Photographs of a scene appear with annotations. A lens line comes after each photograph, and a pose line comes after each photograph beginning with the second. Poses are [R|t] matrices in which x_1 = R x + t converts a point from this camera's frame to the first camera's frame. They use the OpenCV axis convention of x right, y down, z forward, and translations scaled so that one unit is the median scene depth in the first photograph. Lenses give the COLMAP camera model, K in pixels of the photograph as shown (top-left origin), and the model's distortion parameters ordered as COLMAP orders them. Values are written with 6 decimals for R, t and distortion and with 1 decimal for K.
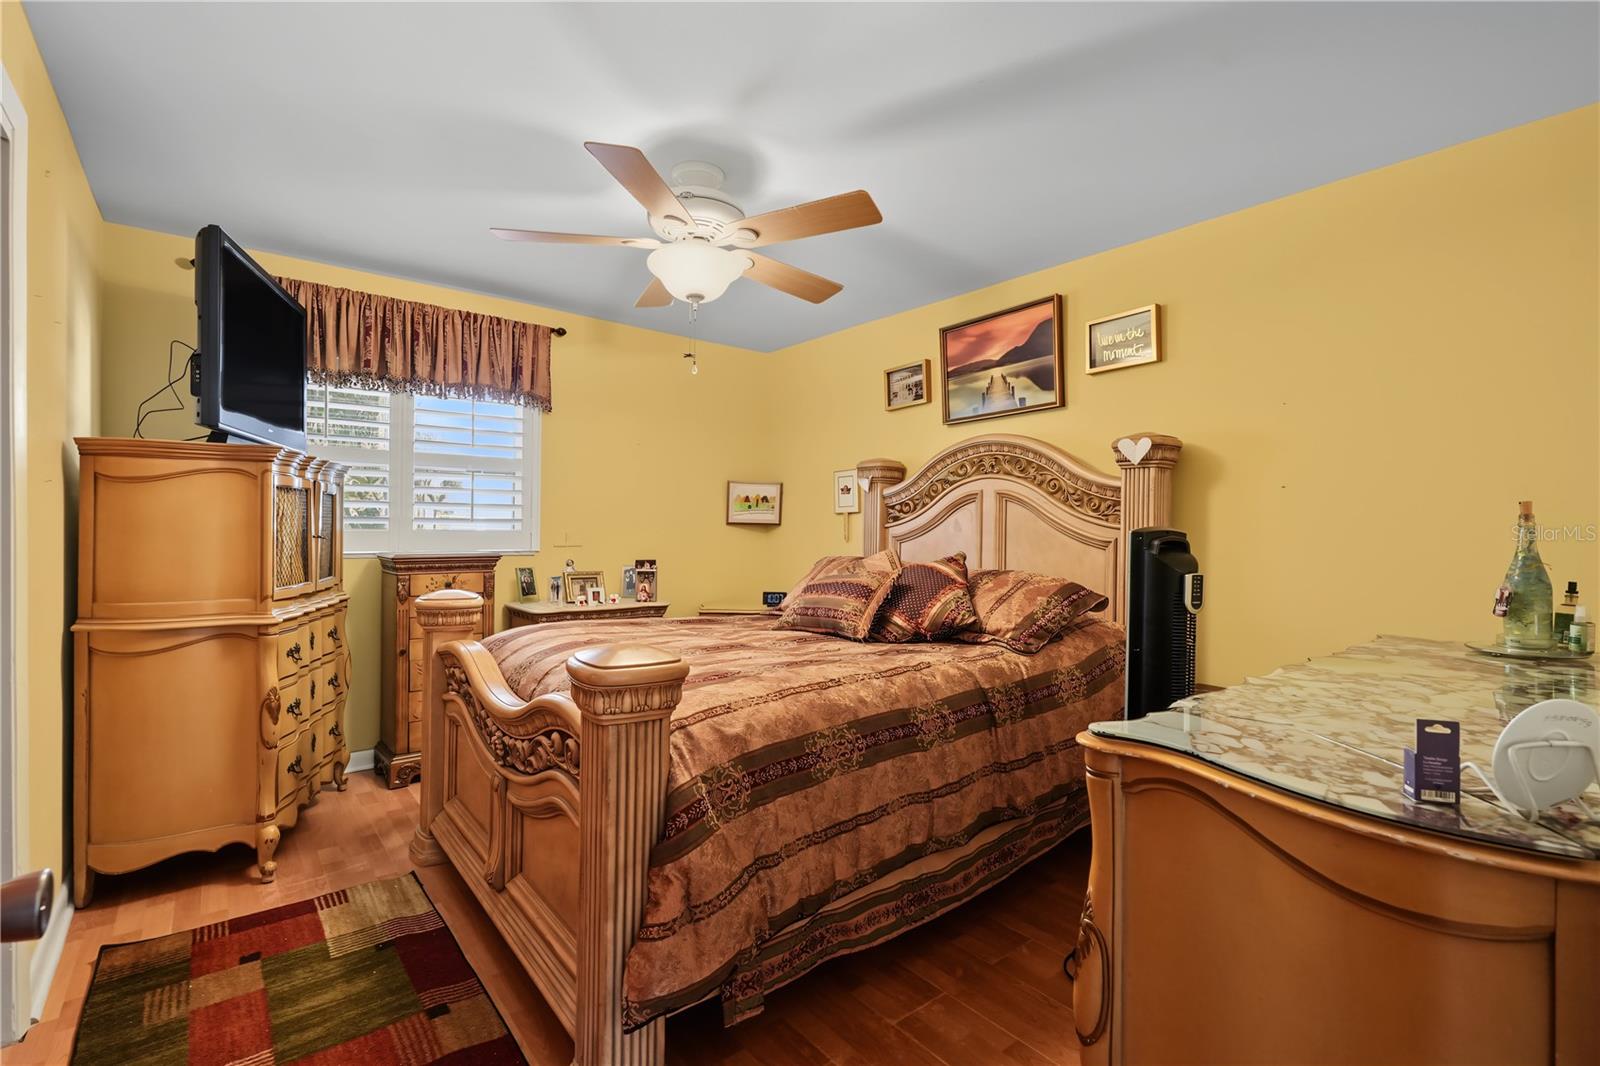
lens RADIAL K [[724.3, 0, 798.1], [0, 724.3, 532.4], [0, 0, 1]] dist [-0.000494, 0.000173]
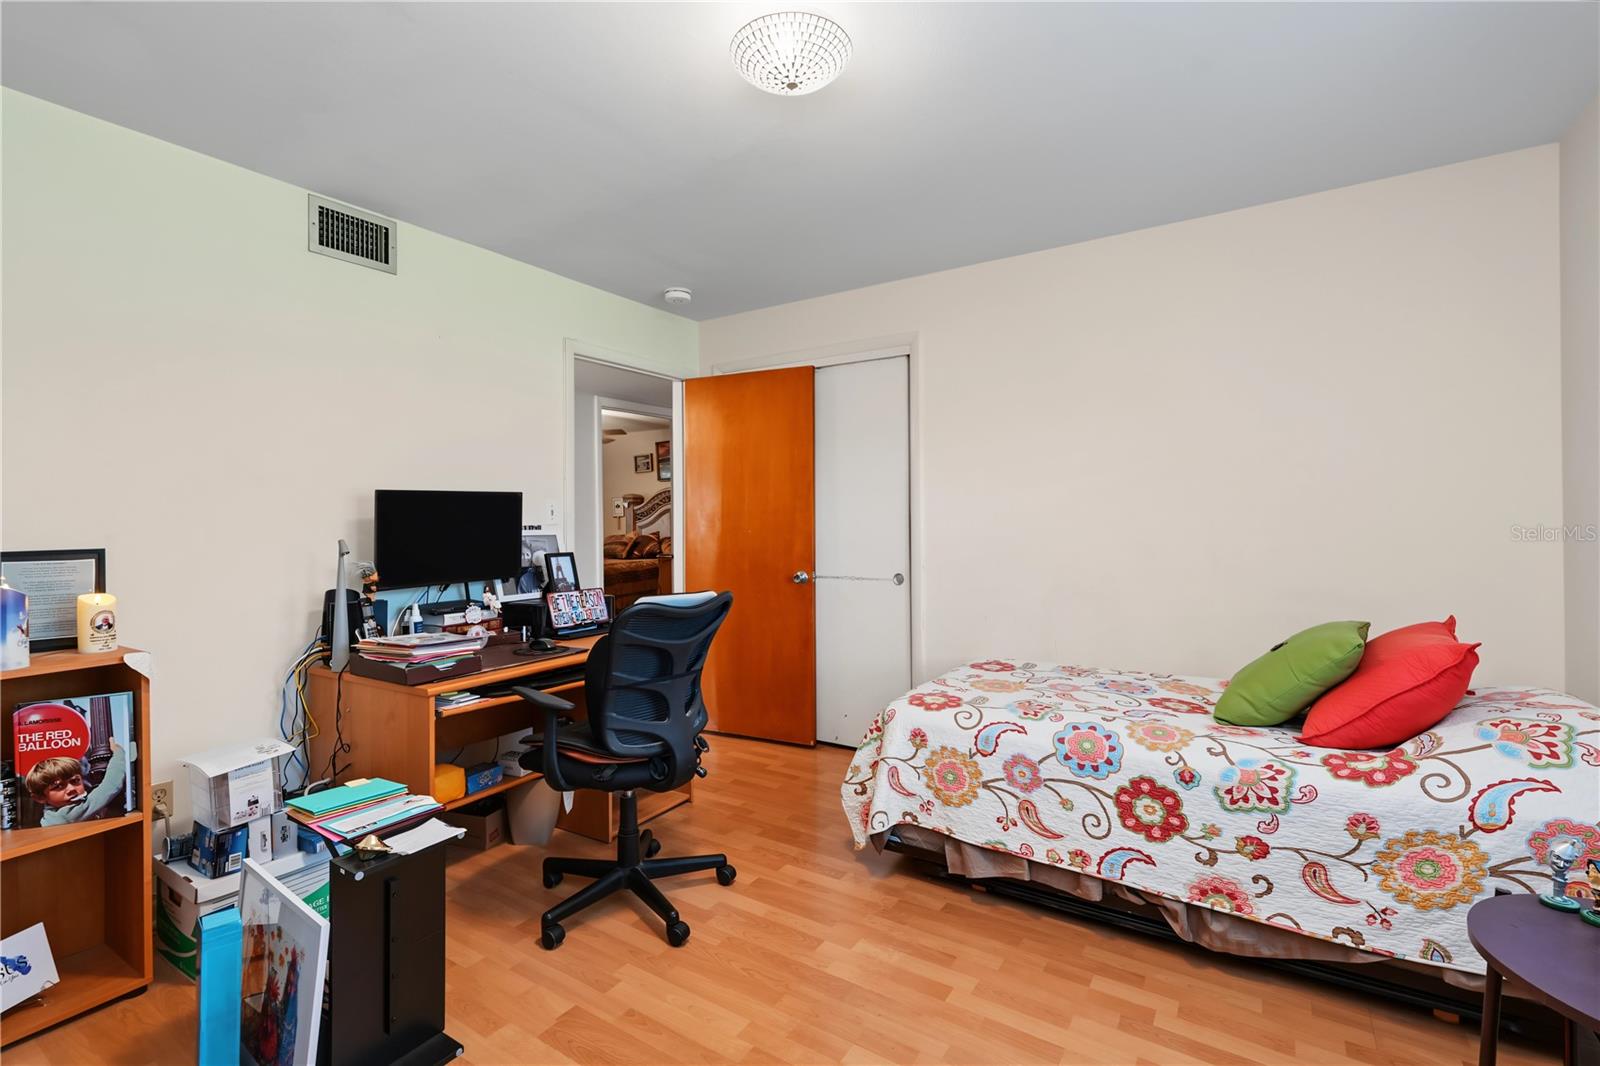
lens RADIAL K [[724.3, 0, 798.2], [0, 724.3, 529.3], [0, 0, 1]] dist [-0.000494, 0.000173]
pose [[0.952159, -0.013868, 0.305289, -0.100538], [0.012948, 0.999903, 0.005040, 0.010380], [-0.305330, -0.000846, 0.952246, -1.497434]]
